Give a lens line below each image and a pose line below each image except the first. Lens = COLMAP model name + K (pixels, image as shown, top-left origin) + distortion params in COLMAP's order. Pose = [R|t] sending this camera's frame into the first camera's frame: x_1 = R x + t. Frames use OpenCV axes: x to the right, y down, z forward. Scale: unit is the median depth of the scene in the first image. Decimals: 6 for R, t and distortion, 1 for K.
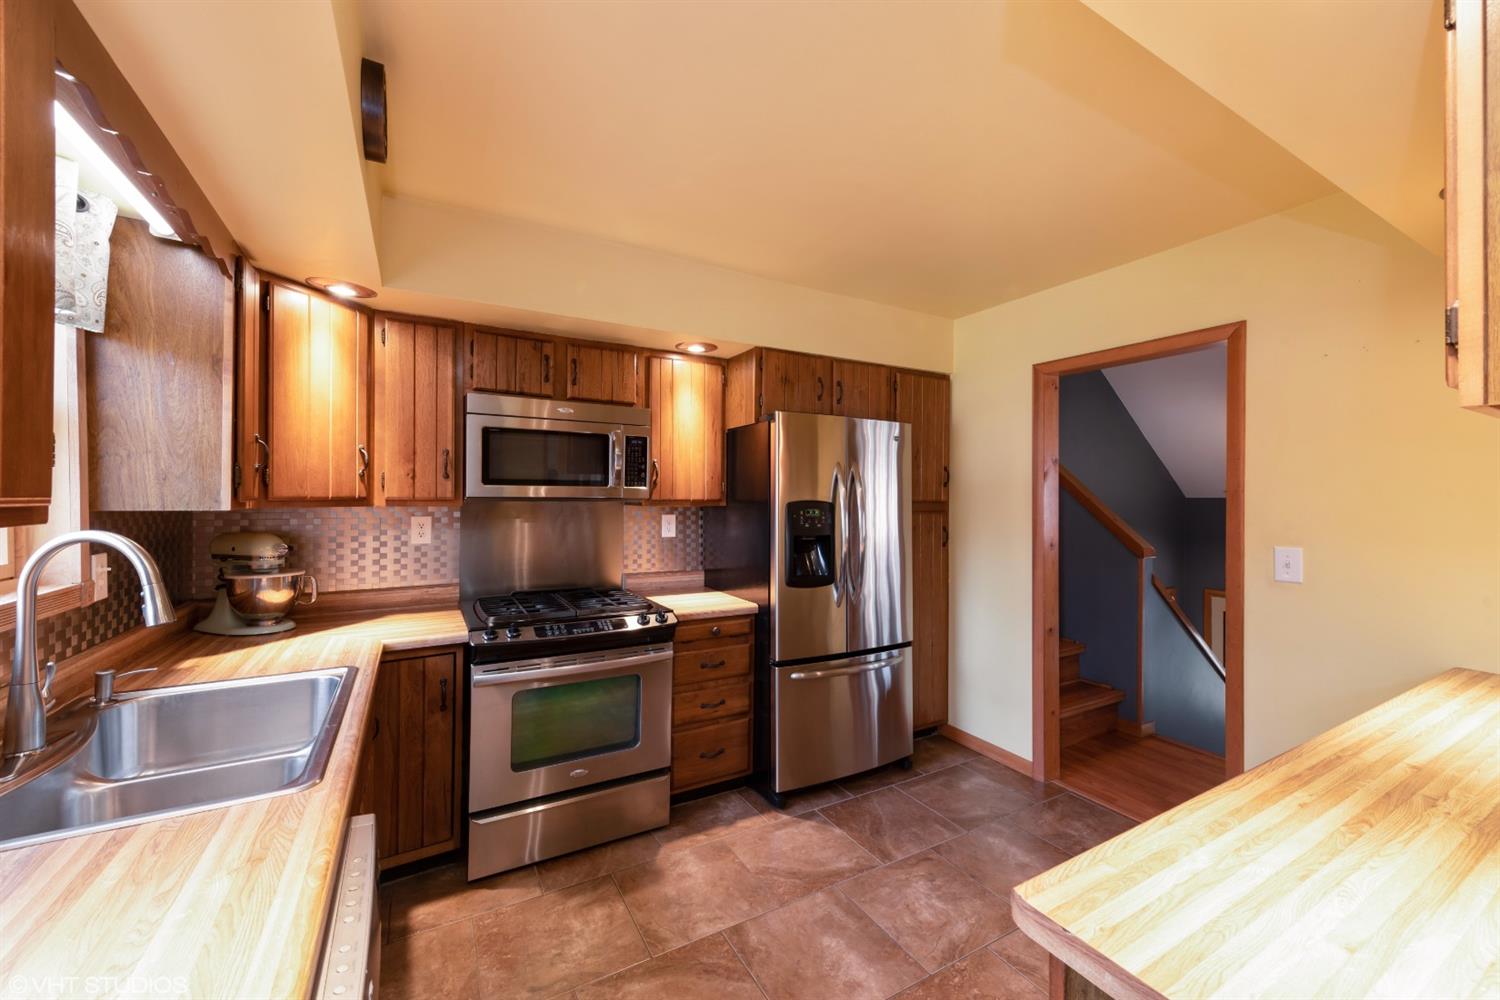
lens RADIAL K [[598.2, 0, 752.2], [0, 598.2, 495.6], [0, 0, 1]] dist [0.022220, -0.000236]
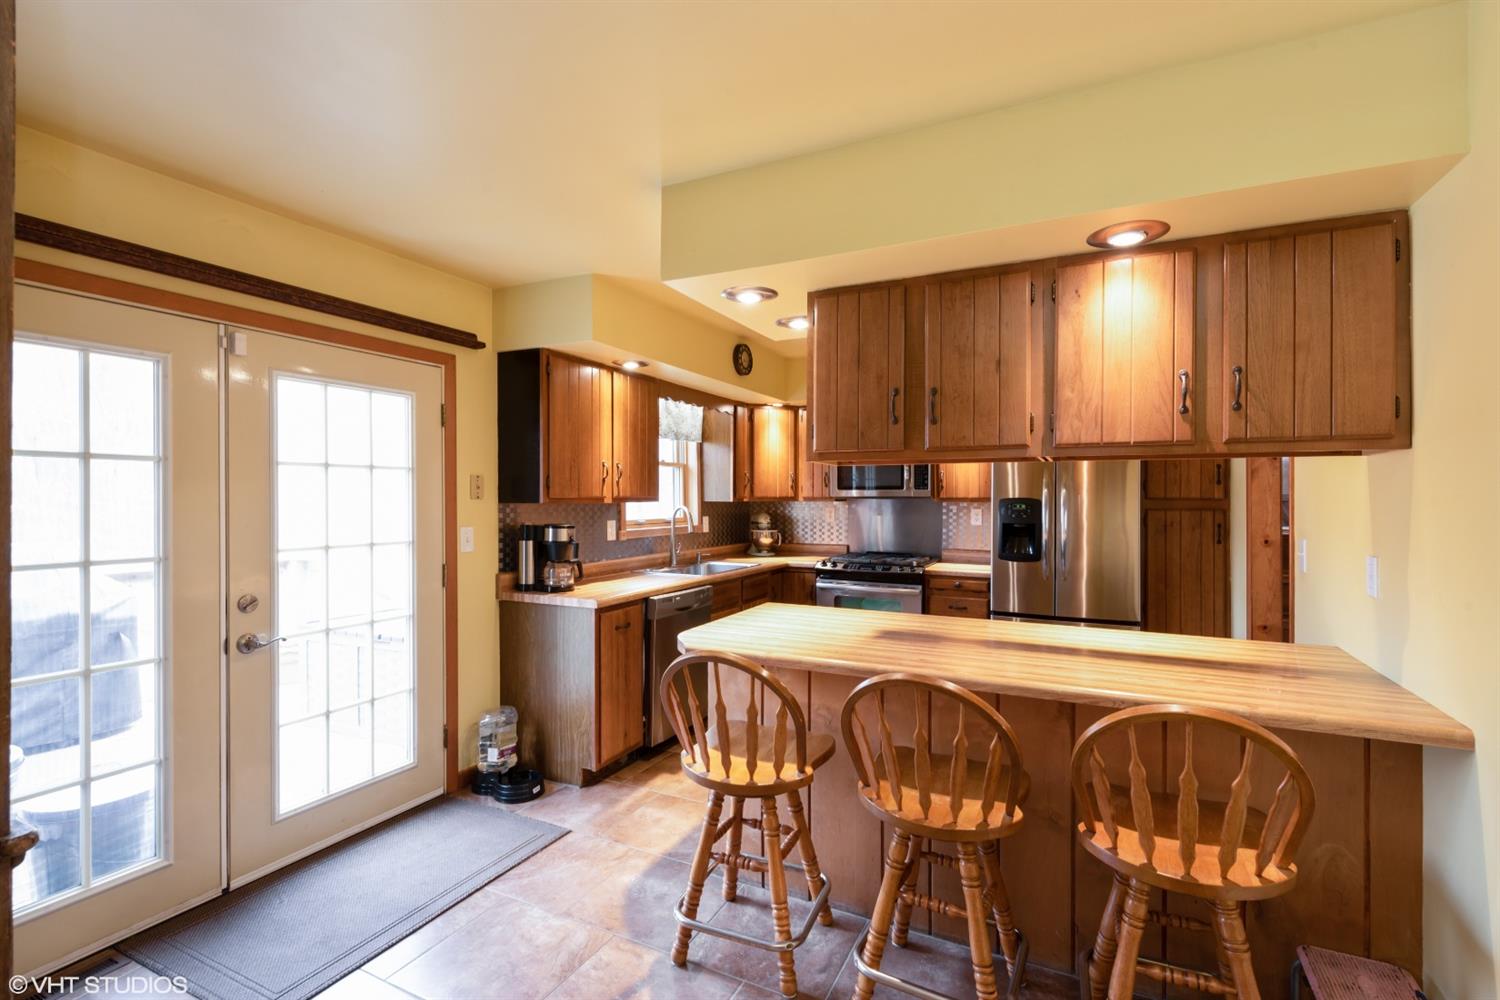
lens RADIAL K [[699.3, 0, 753.1], [0, 699.3, 499.9], [0, 0, 1]] dist [-0.000042, 0.000002]
pose [[0.552986, -0.000478, -0.833190, 1.315459], [0.002504, 0.999996, 0.001088, 0.011076], [0.833187, -0.002688, 0.552985, -0.467330]]
